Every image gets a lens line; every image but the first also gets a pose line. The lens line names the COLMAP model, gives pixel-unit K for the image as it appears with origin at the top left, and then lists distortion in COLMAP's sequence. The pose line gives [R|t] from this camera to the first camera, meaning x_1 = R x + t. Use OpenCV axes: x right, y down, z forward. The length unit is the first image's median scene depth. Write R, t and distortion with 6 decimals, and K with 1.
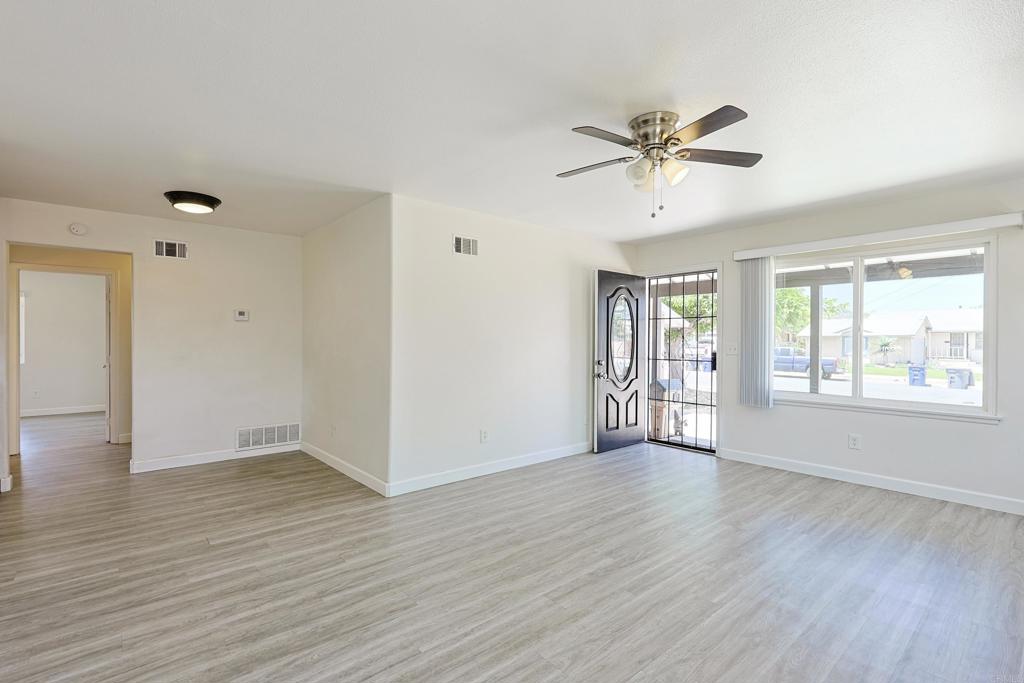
lens RADIAL K [[444.9, 0, 507.0], [0, 444.9, 348.0], [0, 0, 1]] dist [0.001837, -0.000223]
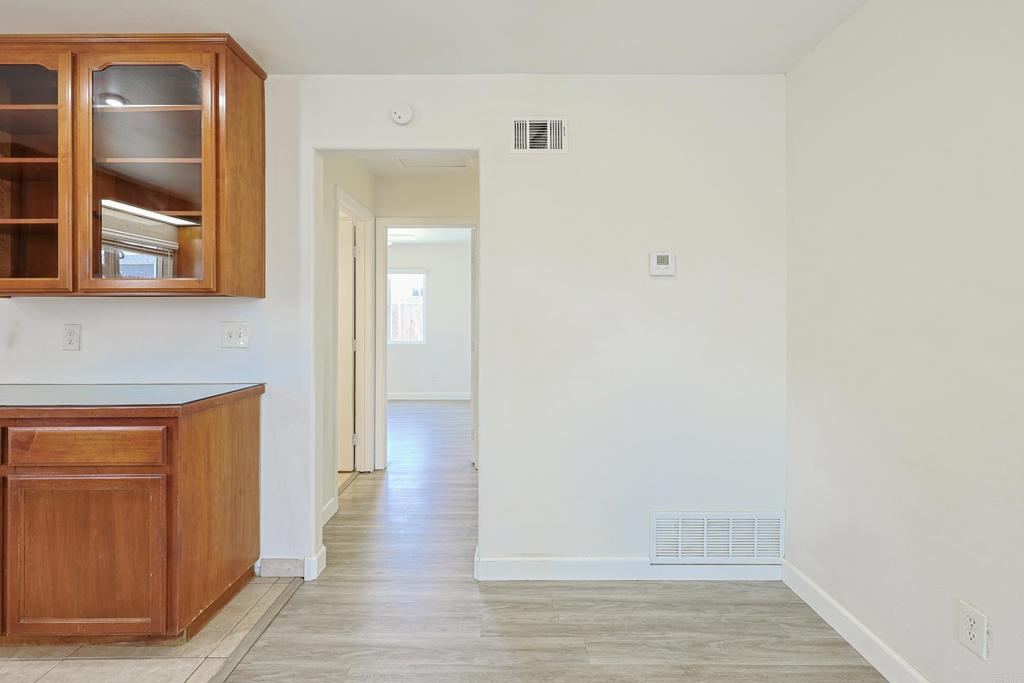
lens RADIAL K [[450.7, 0, 492.7], [0, 450.7, 319.4], [0, 0, 1]] dist [0.003618, 0.000333]
pose [[0.752265, -0.007914, -0.658814, -0.765887], [-0.005039, 0.999830, -0.017764, -0.014404], [0.658842, 0.016683, 0.752096, 0.978534]]
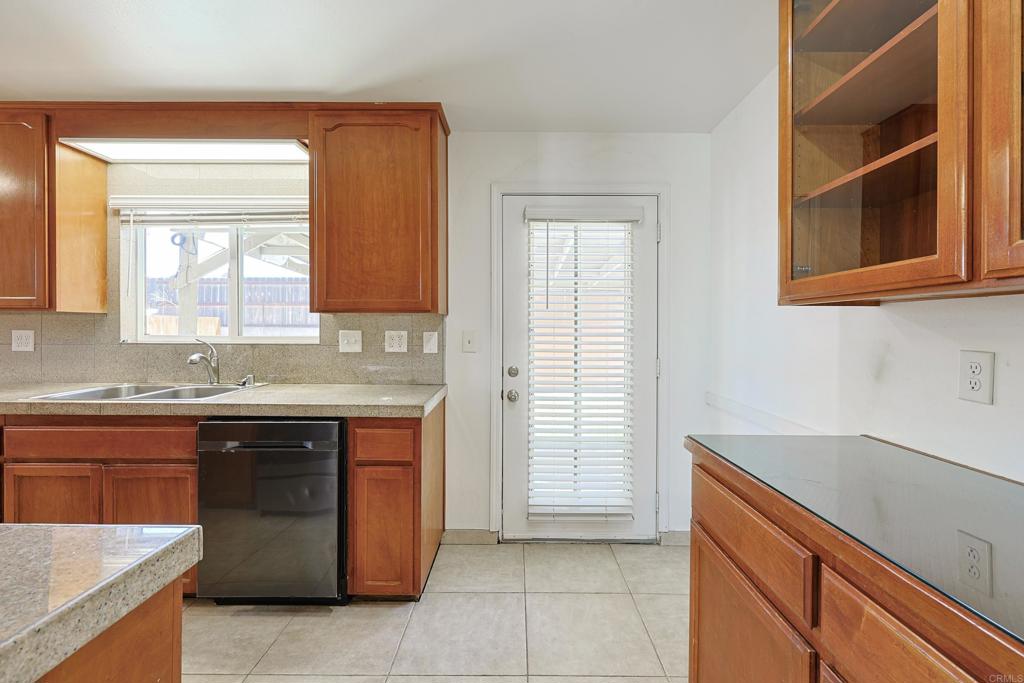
lens RADIAL K [[444.9, 0, 518.3], [0, 444.9, 337.2], [0, 0, 1]] dist [0.001837, -0.000223]
pose [[-0.665154, 0.000808, -0.746706, -1.305018], [-0.019344, 0.999645, 0.018312, -0.028672], [0.746456, 0.026625, -0.664902, 1.051629]]
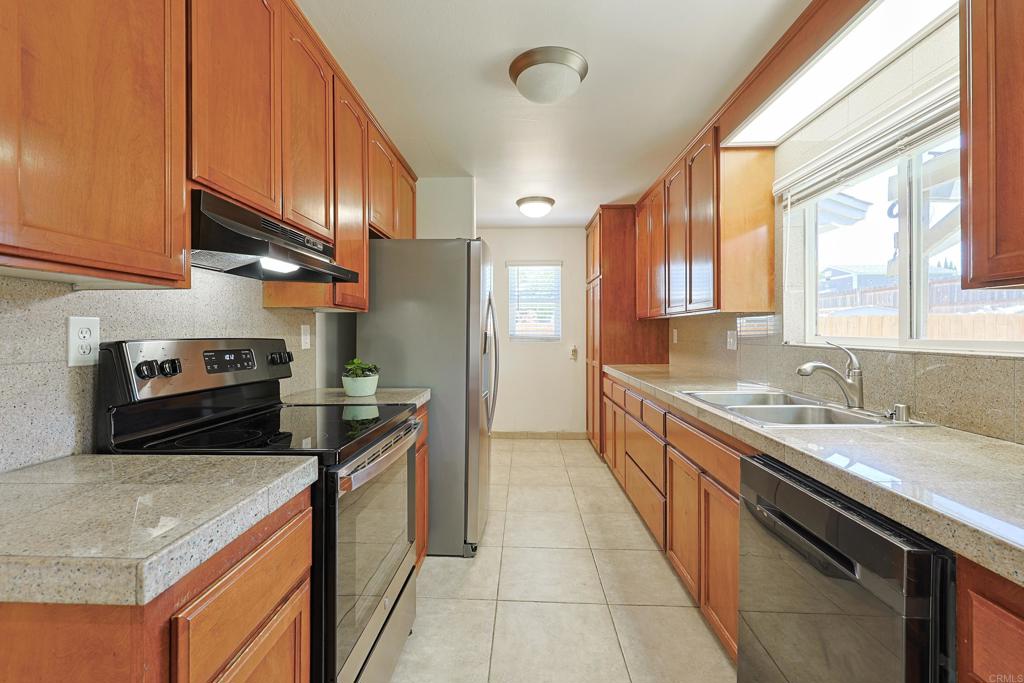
lens RADIAL K [[444.9, 0, 508.8], [0, 444.9, 332.7], [0, 0, 1]] dist [0.001837, -0.000223]
pose [[-0.716022, -0.014150, 0.697934, -1.687500], [0.000254, 0.999789, 0.020531, -0.022201], [-0.698077, 0.014879, -0.715868, 0.735801]]
